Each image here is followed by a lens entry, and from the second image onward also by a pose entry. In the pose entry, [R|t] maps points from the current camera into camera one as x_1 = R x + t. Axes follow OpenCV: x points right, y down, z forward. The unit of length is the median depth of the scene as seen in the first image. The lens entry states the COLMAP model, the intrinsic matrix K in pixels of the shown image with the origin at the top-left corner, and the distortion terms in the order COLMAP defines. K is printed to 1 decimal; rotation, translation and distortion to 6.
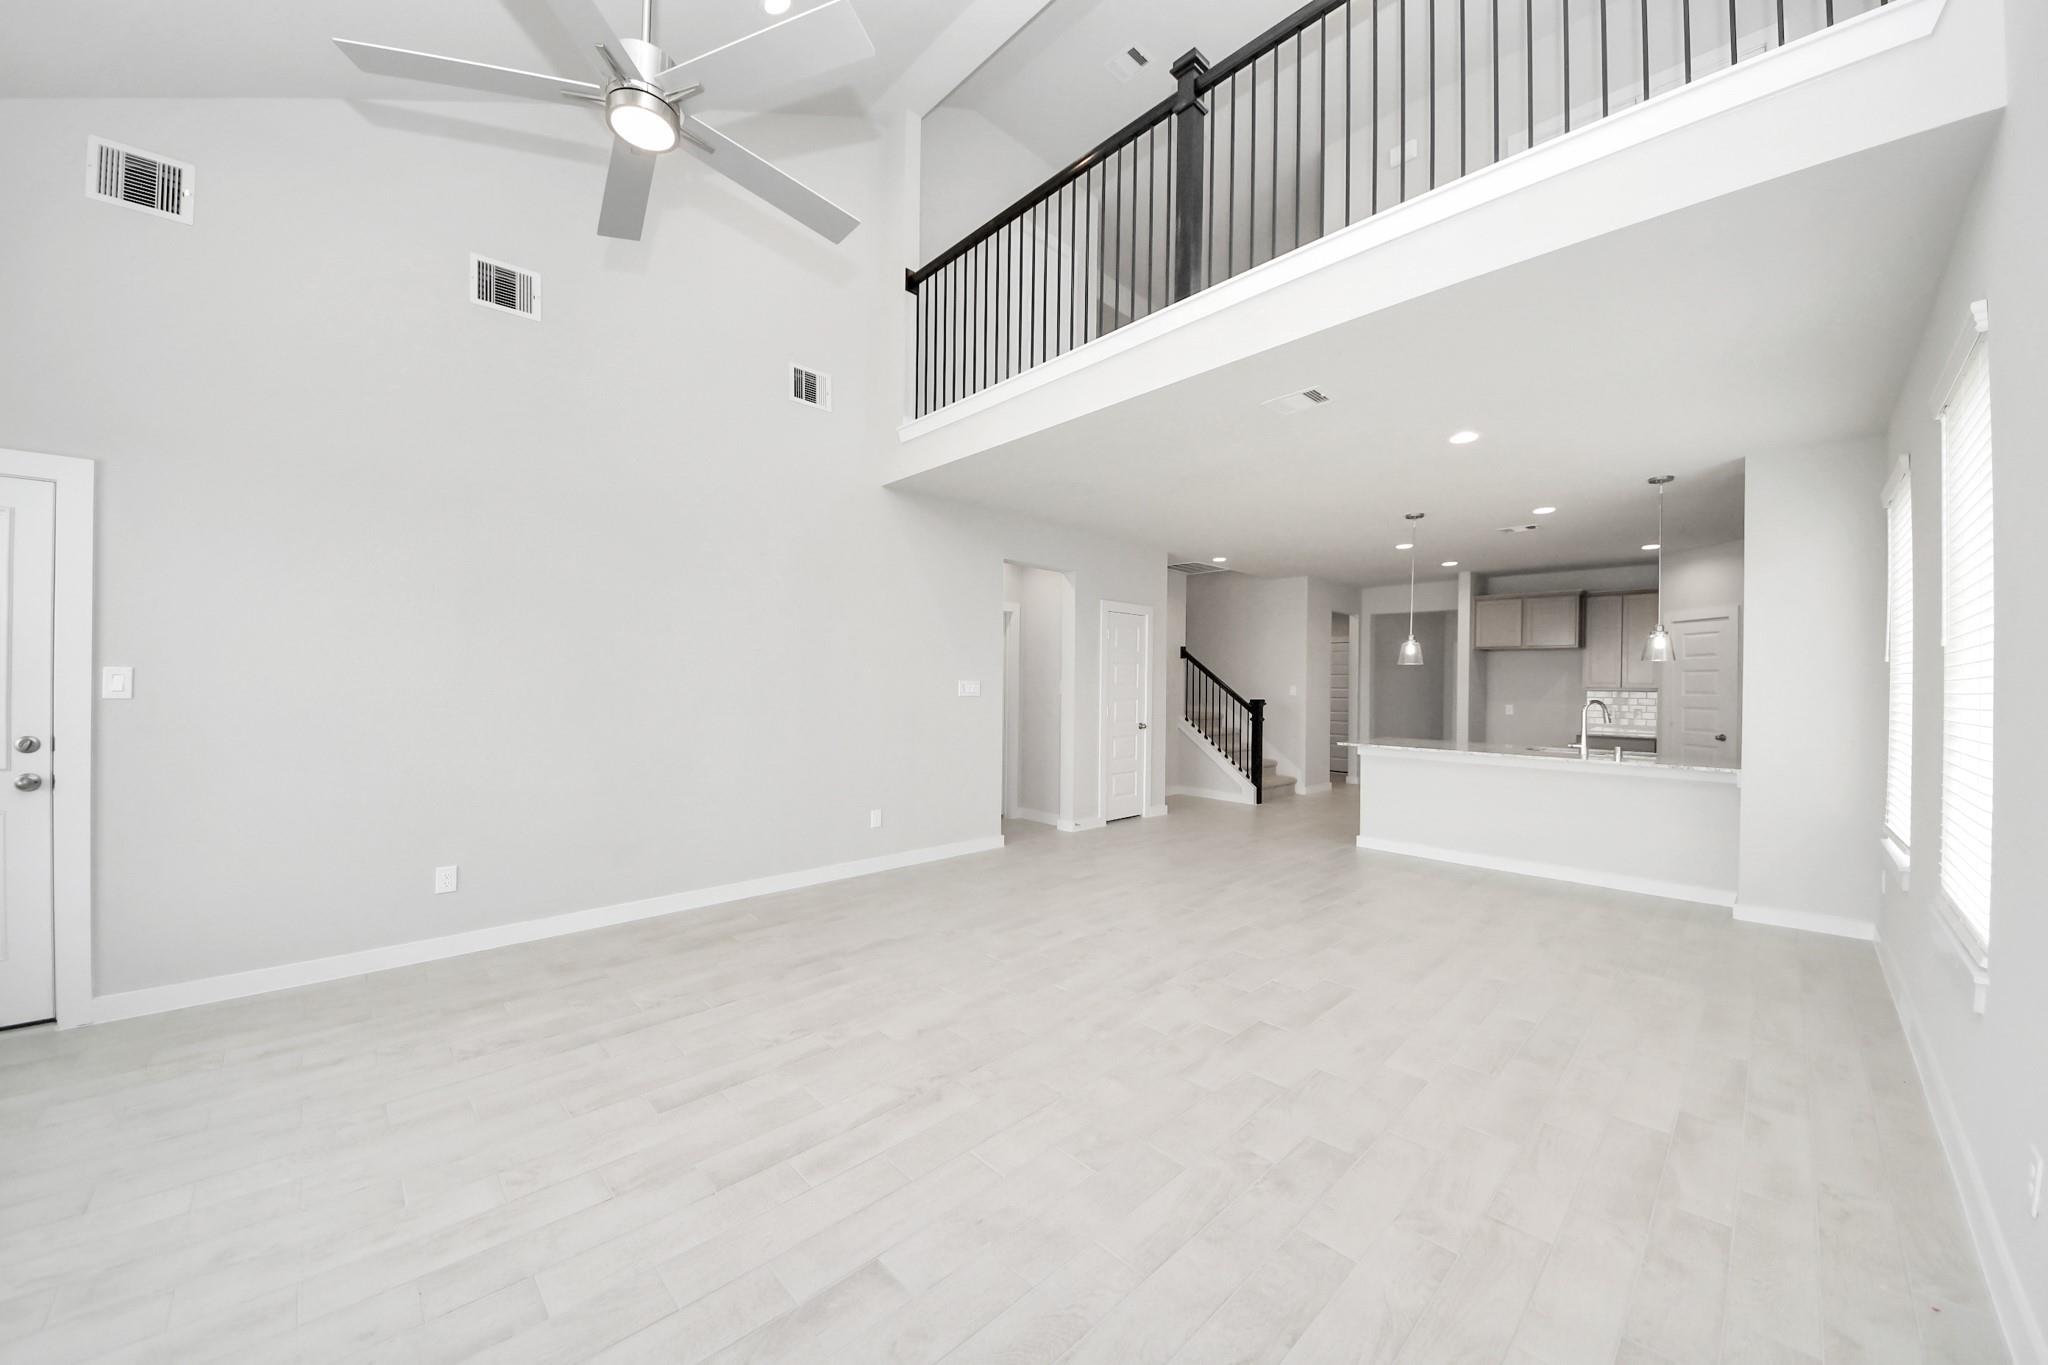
lens RADIAL K [[717.6, 0, 1017.5], [0, 717.6, 683.6], [0, 0, 1]] dist [0.038142, -0.025009]
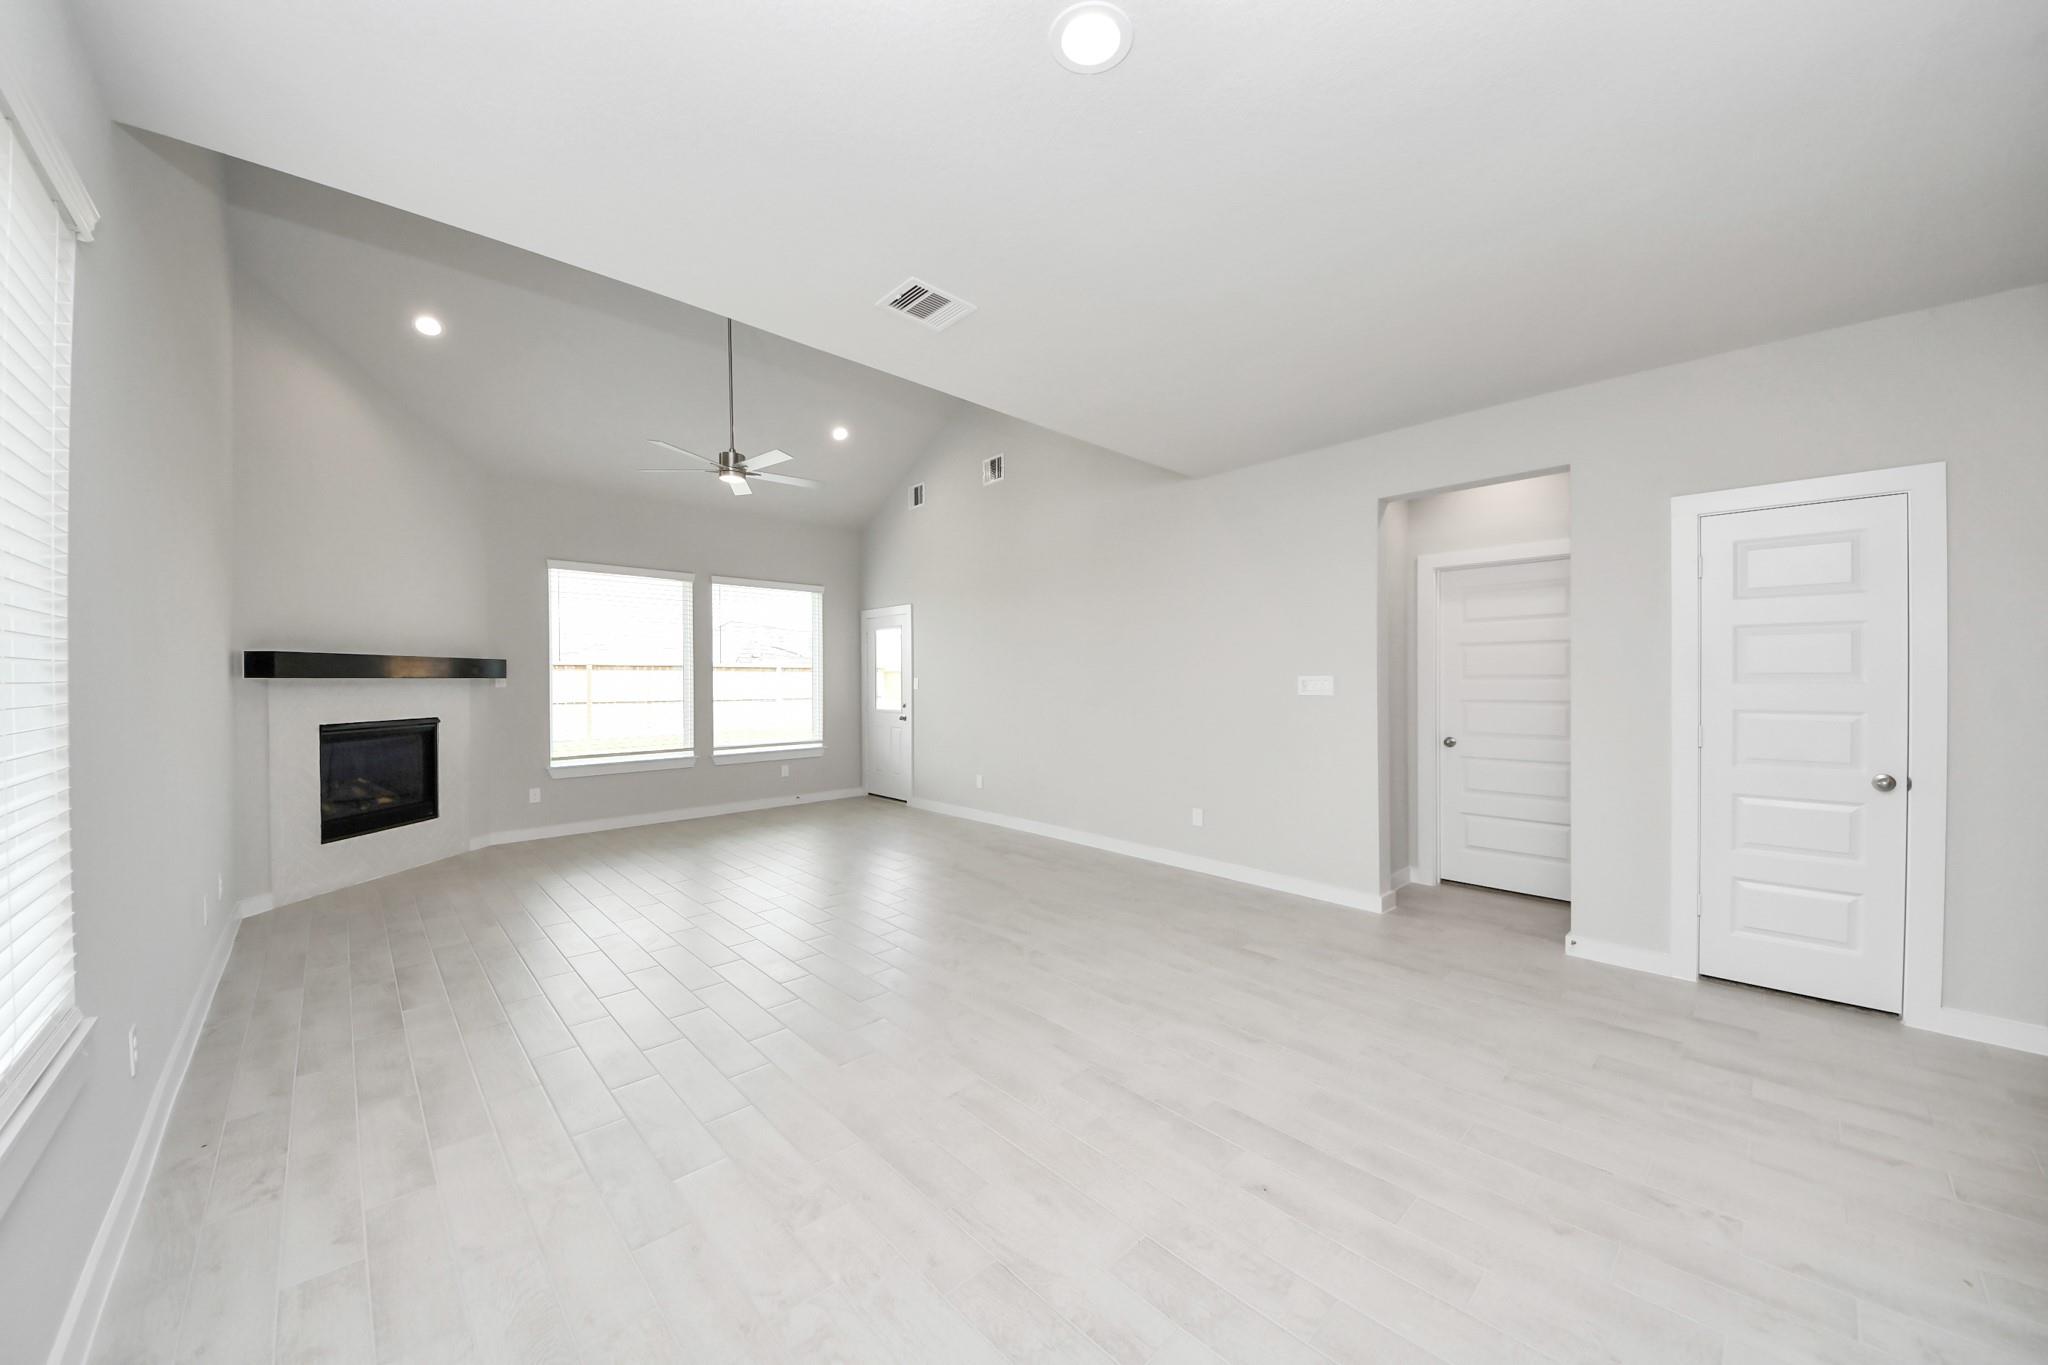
lens RADIAL K [[717.6, 0, 1017.5], [0, 717.6, 683.6], [0, 0, 1]] dist [0.038142, -0.025009]
pose [[-0.021099, -0.006714, -0.999755, 0.529856], [0.003833, 0.999970, -0.006796, 0.006236], [0.999770, -0.003975, -0.021072, 0.515188]]
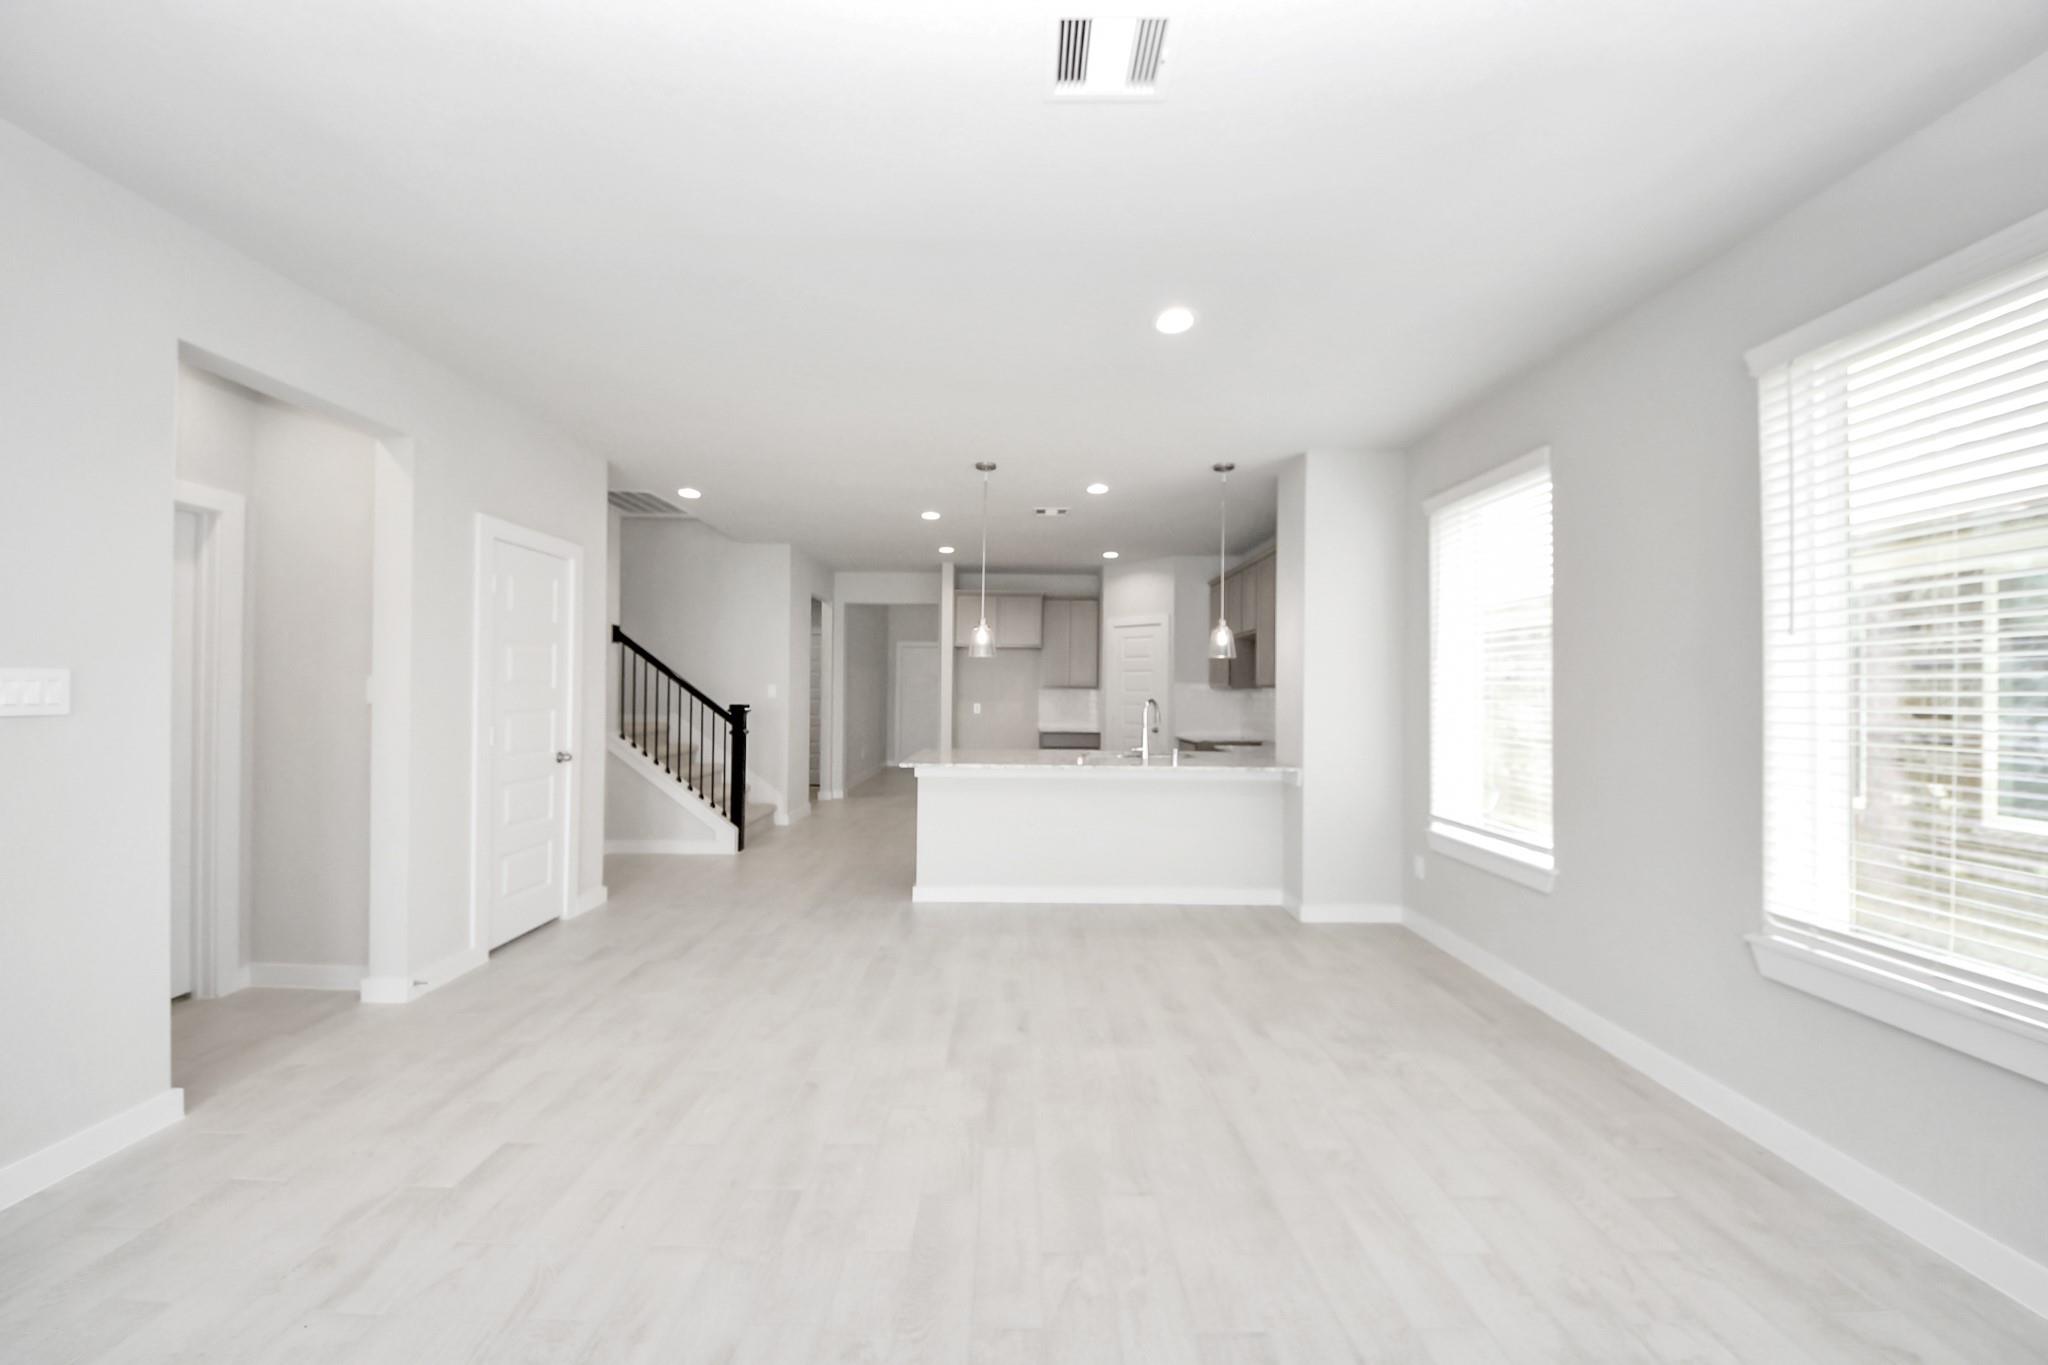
lens RADIAL K [[717.6, 0, 1017.5], [0, 717.6, 683.6], [0, 0, 1]] dist [0.038142, -0.025009]
pose [[0.692364, 0.000672, 0.721548, 0.010393], [-0.000654, 1.000000, -0.000304, 0.002034], [-0.721548, -0.000261, 0.692364, 0.338980]]
